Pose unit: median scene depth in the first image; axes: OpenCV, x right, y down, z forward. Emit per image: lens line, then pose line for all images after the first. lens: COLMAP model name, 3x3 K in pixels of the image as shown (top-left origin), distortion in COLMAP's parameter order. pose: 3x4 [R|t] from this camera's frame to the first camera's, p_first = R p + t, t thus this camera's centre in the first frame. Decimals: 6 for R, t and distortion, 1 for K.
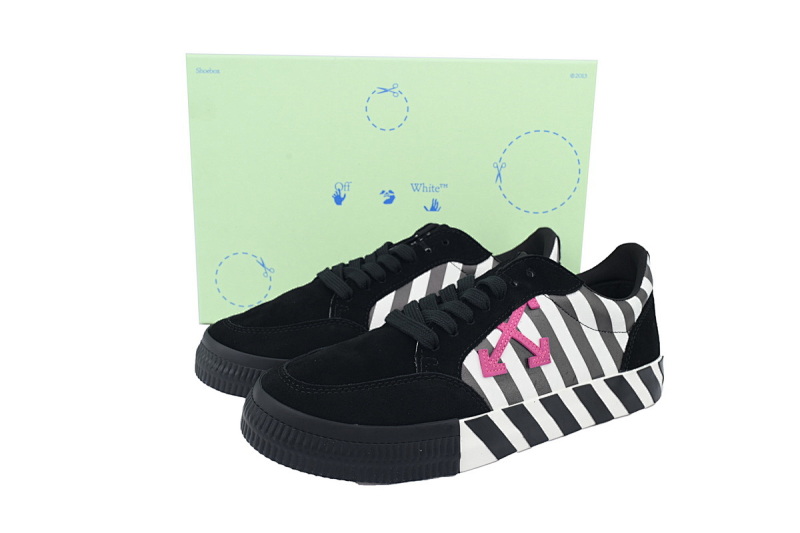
lens RADIAL K [[642.2, 0, 398.4], [0, 642.2, 268.9], [0, 0, 1]] dist [-0.000864, -0.002638]
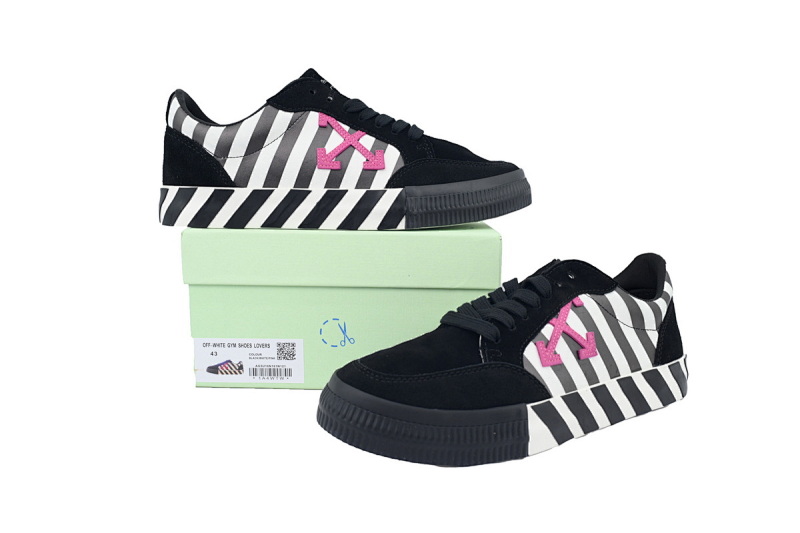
lens RADIAL K [[642.2, 0, 401.7], [0, 642.2, 264.8], [0, 0, 1]] dist [-0.000864, -0.002638]
pose [[0.997273, -0.019206, 0.071252, -0.171898], [0.025738, 0.995433, -0.091926, 0.088547], [-0.069161, 0.093509, 0.993213, -0.069506]]
